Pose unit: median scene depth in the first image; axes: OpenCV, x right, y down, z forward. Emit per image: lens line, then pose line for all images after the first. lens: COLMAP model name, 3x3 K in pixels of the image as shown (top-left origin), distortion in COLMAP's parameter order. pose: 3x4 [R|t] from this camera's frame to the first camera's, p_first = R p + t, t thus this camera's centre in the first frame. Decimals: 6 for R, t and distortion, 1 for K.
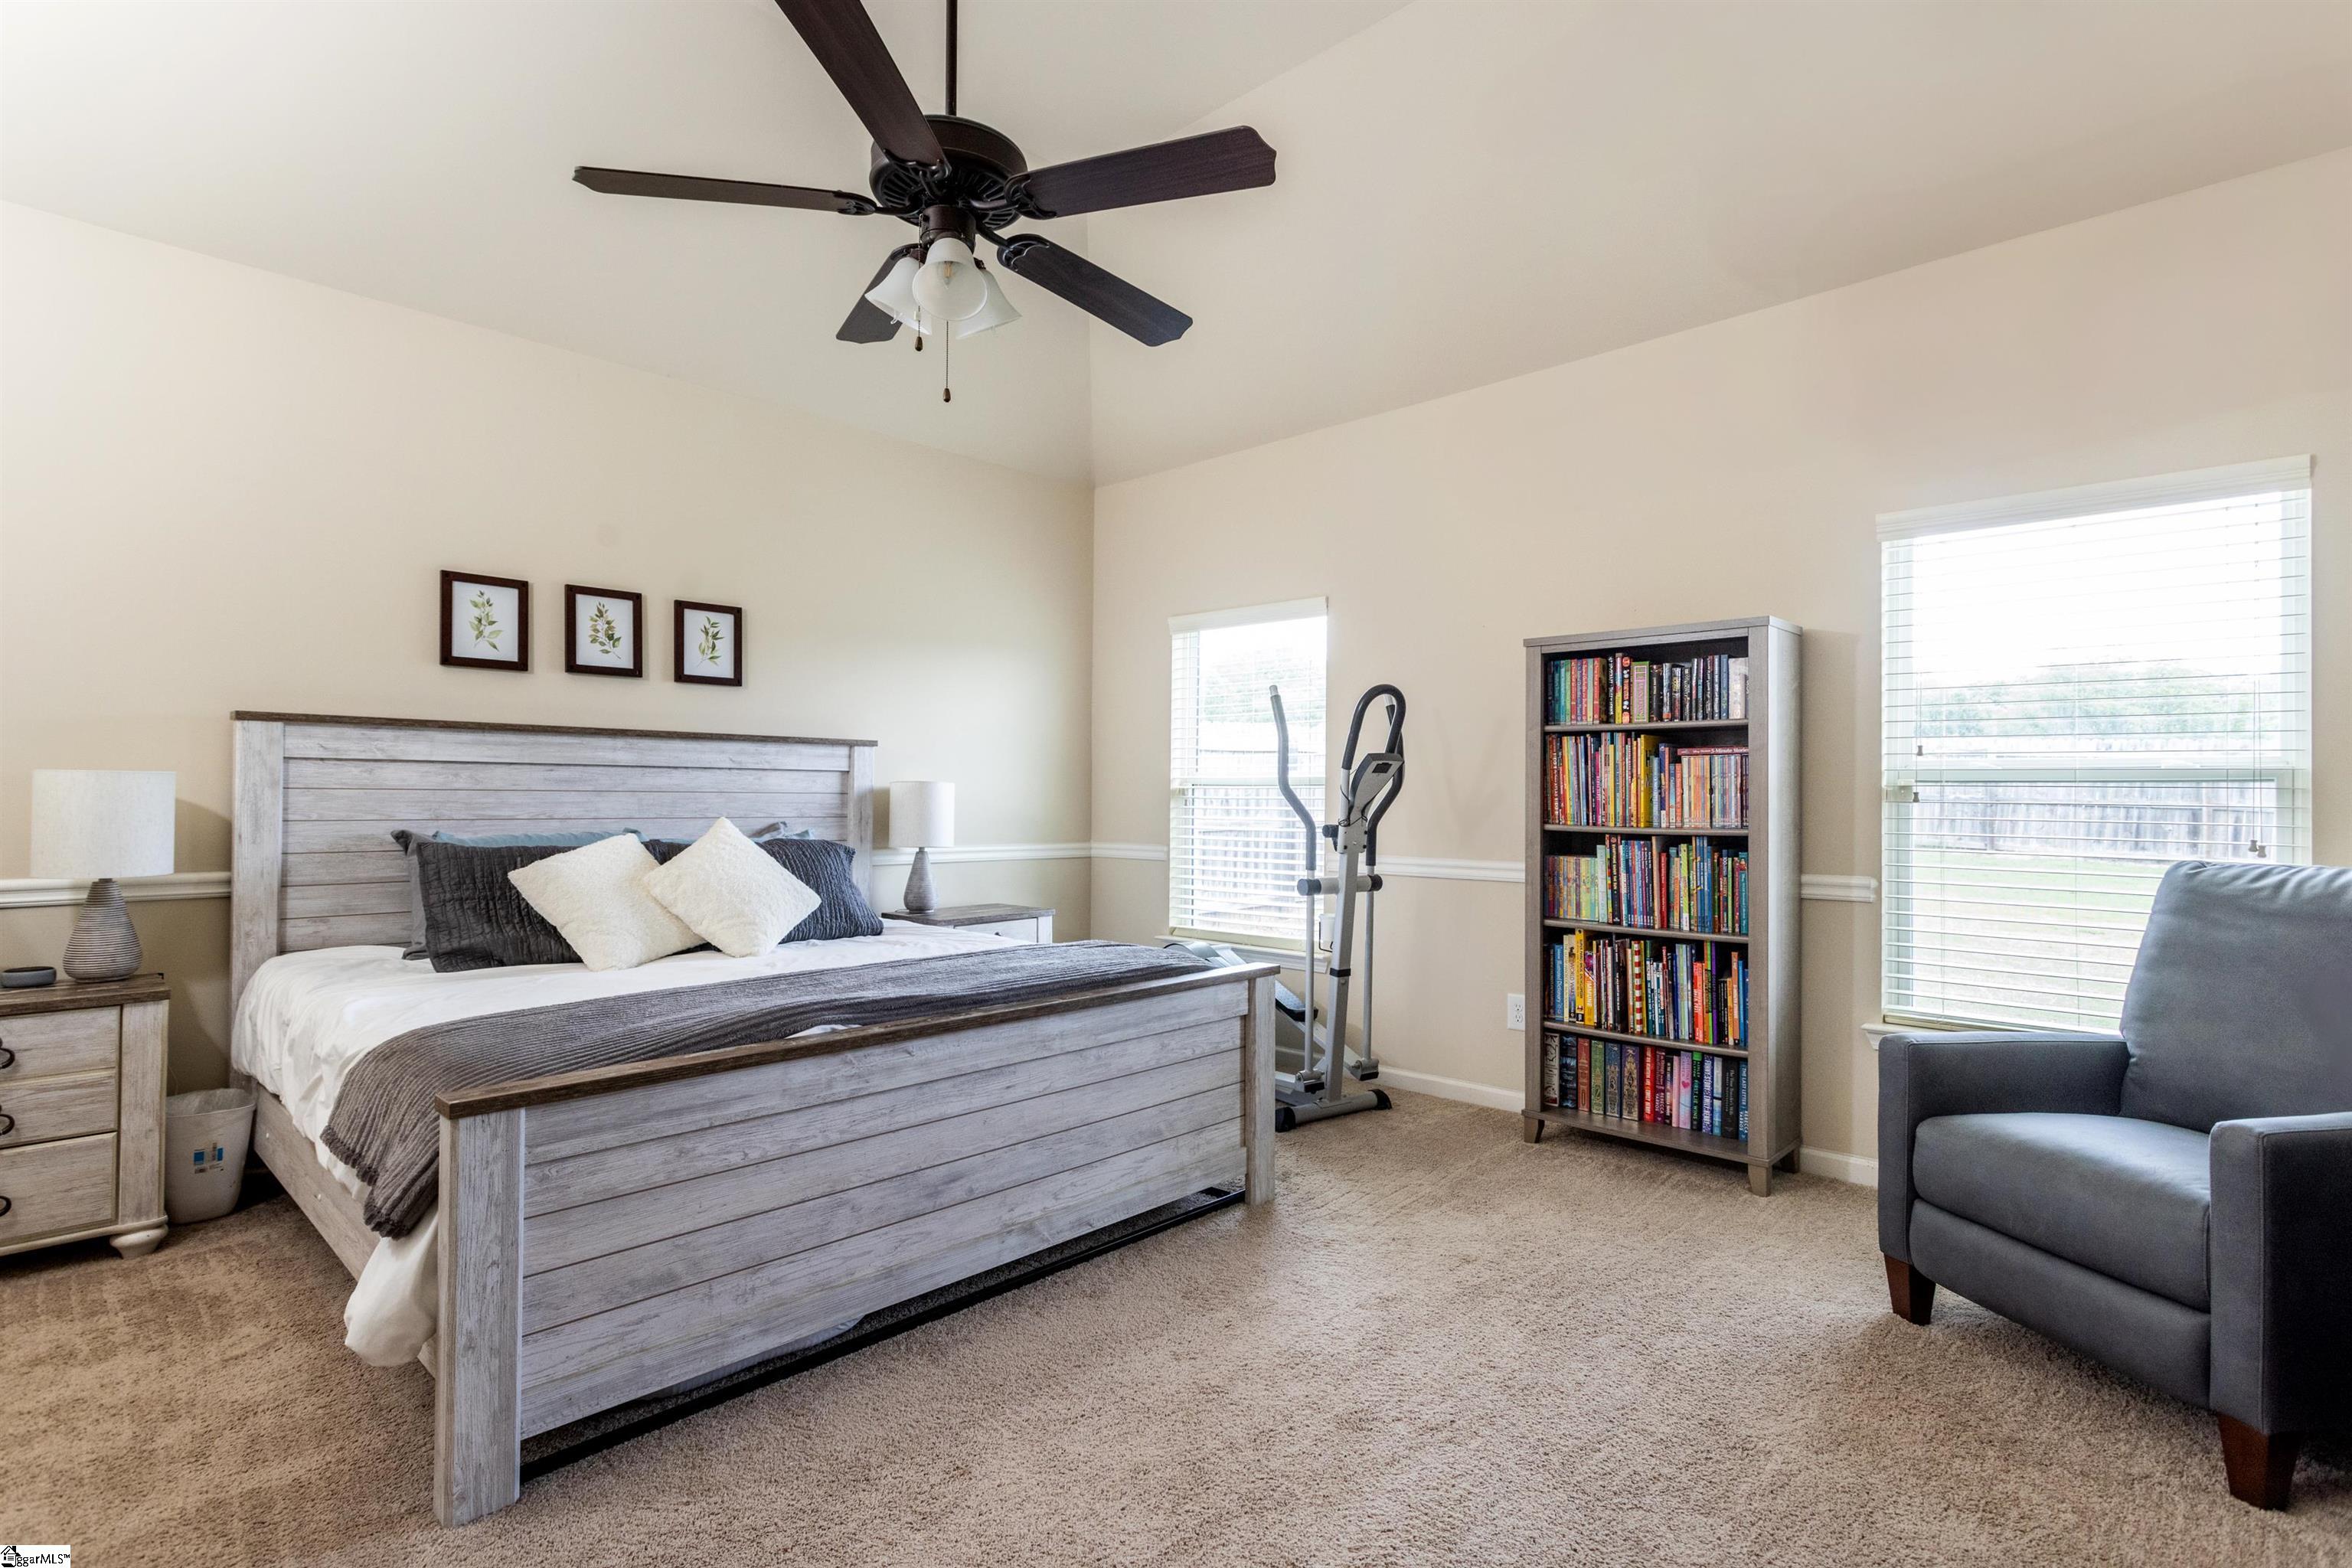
lens RADIAL K [[1139.9, 0, 1165.8], [0, 1139.9, 763.9], [0, 0, 1]] dist [-0.004451, 0.001028]
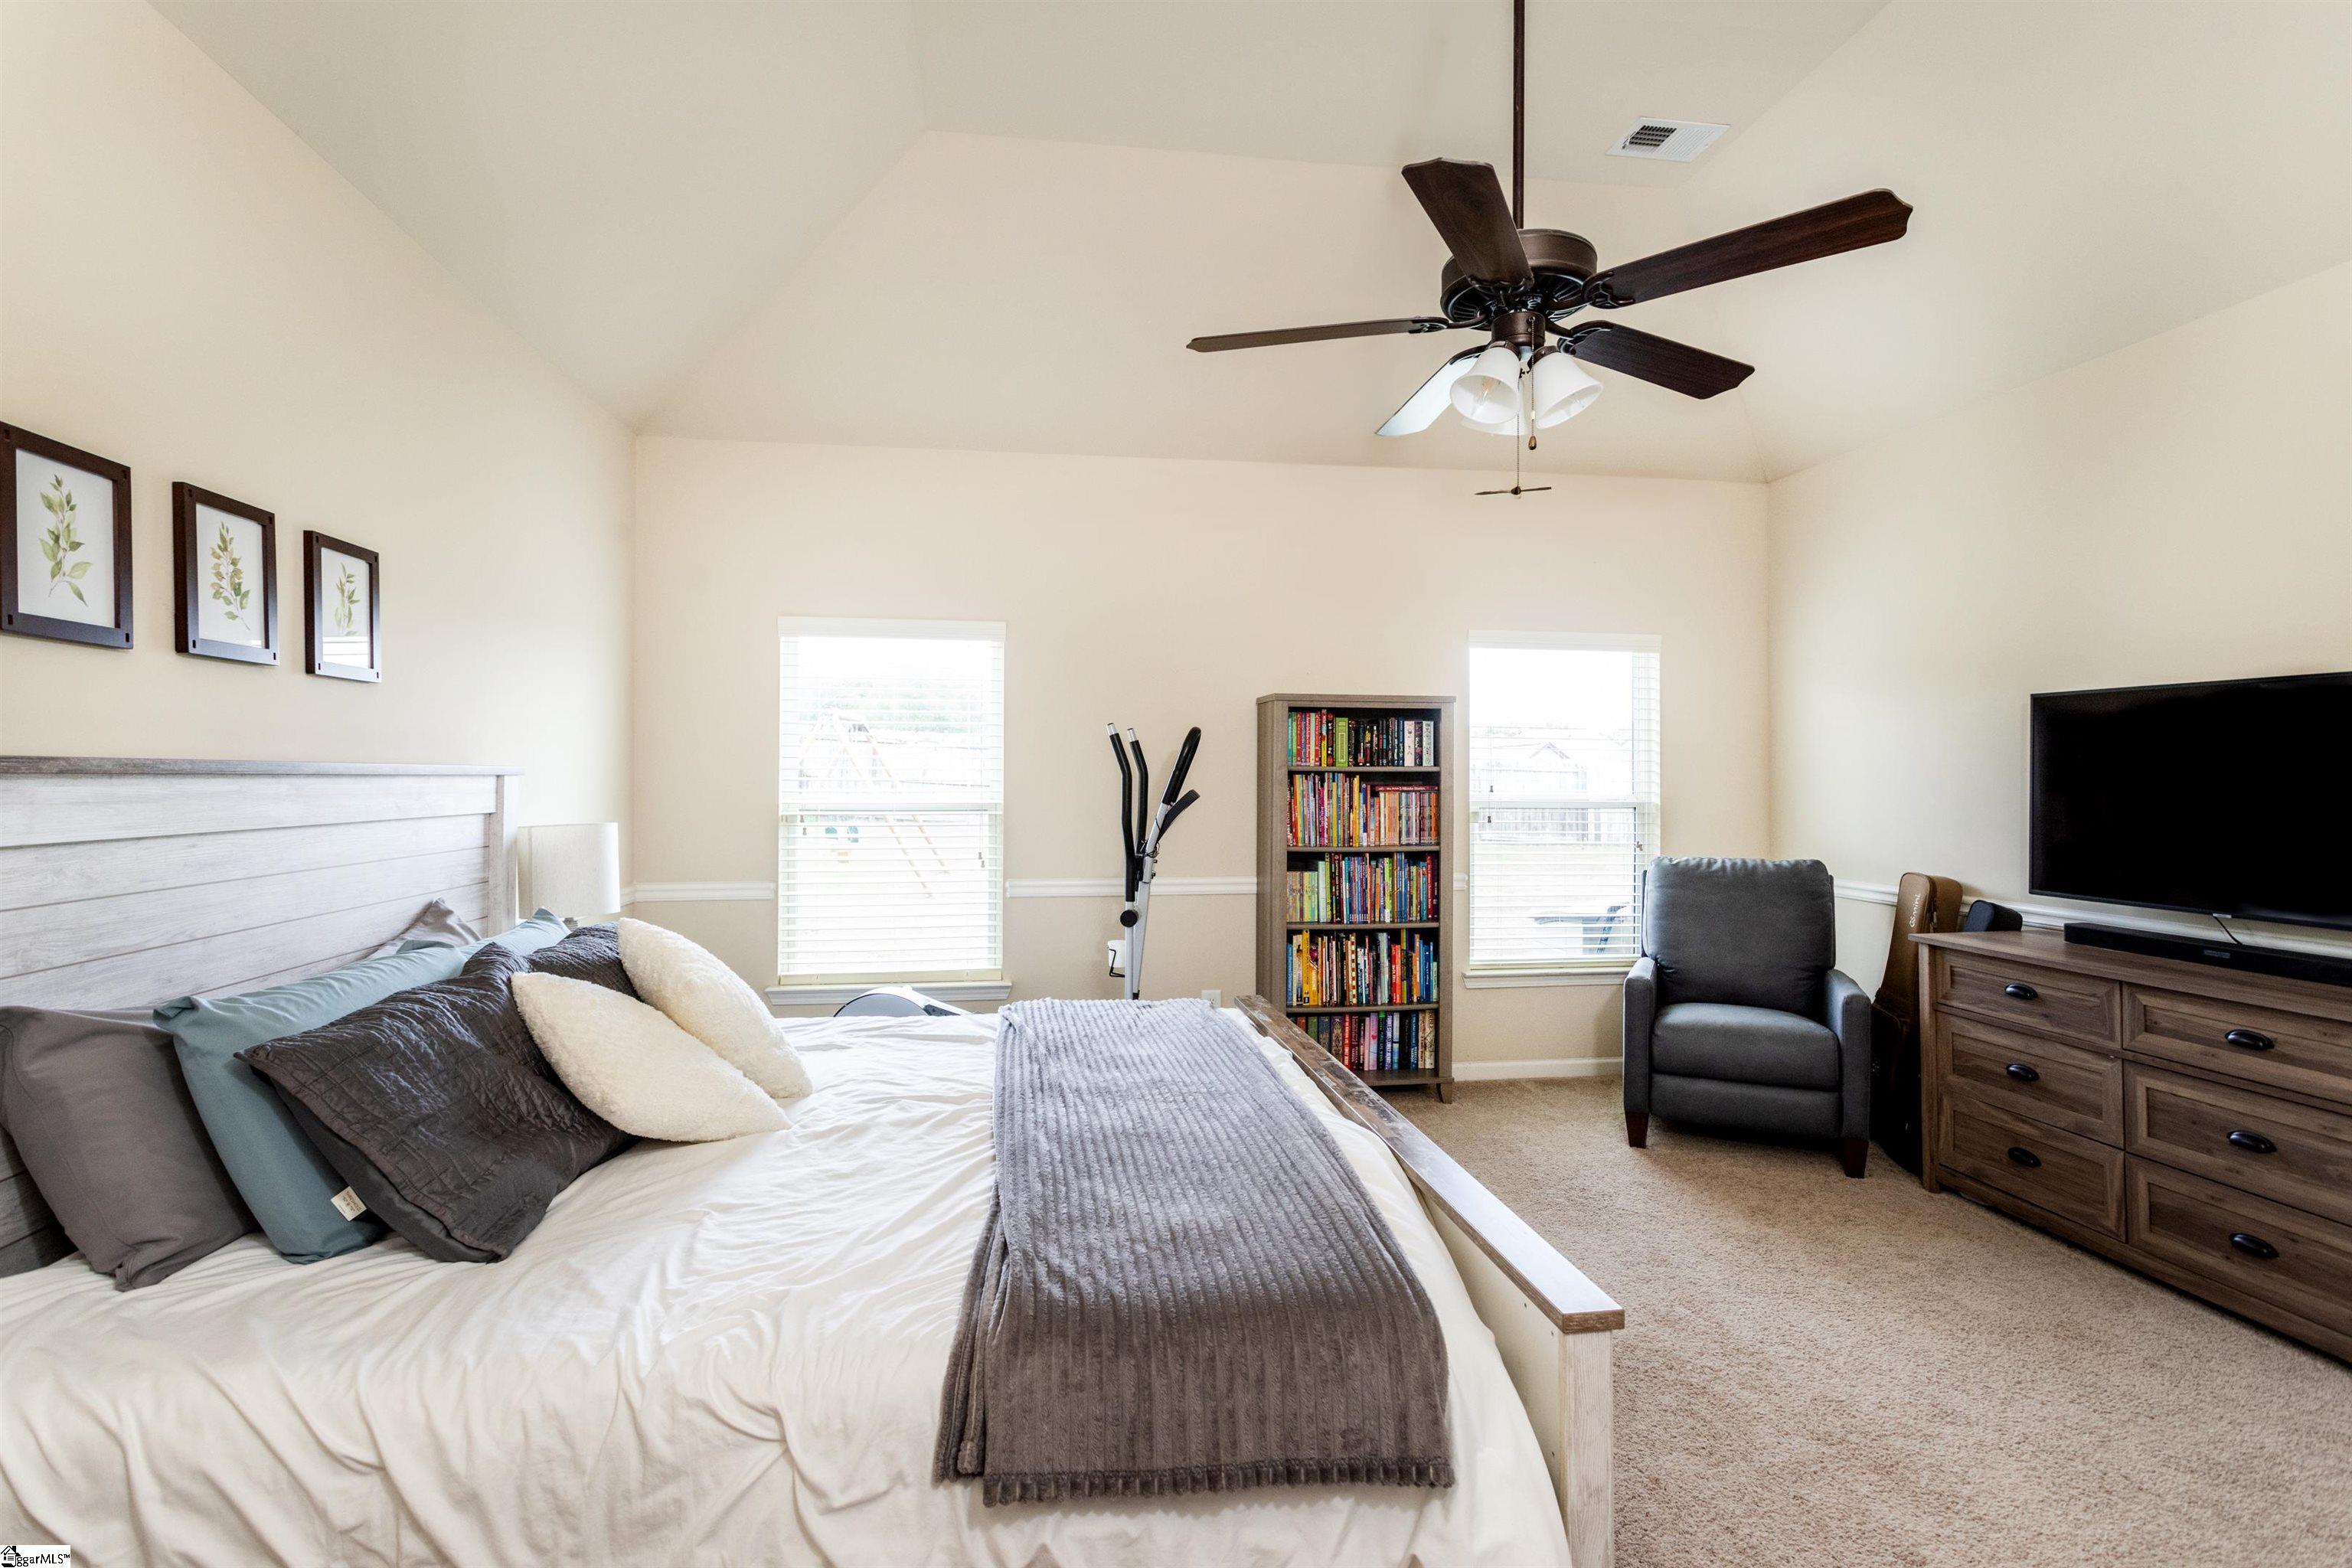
lens RADIAL K [[1139.9, 0, 1165.8], [0, 1139.9, 763.9], [0, 0, 1]] dist [-0.004451, 0.001028]
pose [[0.617141, 0.002044, 0.786850, -0.739010], [-0.020098, 0.999711, 0.013166, -0.051366], [-0.786596, -0.023939, 0.617004, 0.367773]]
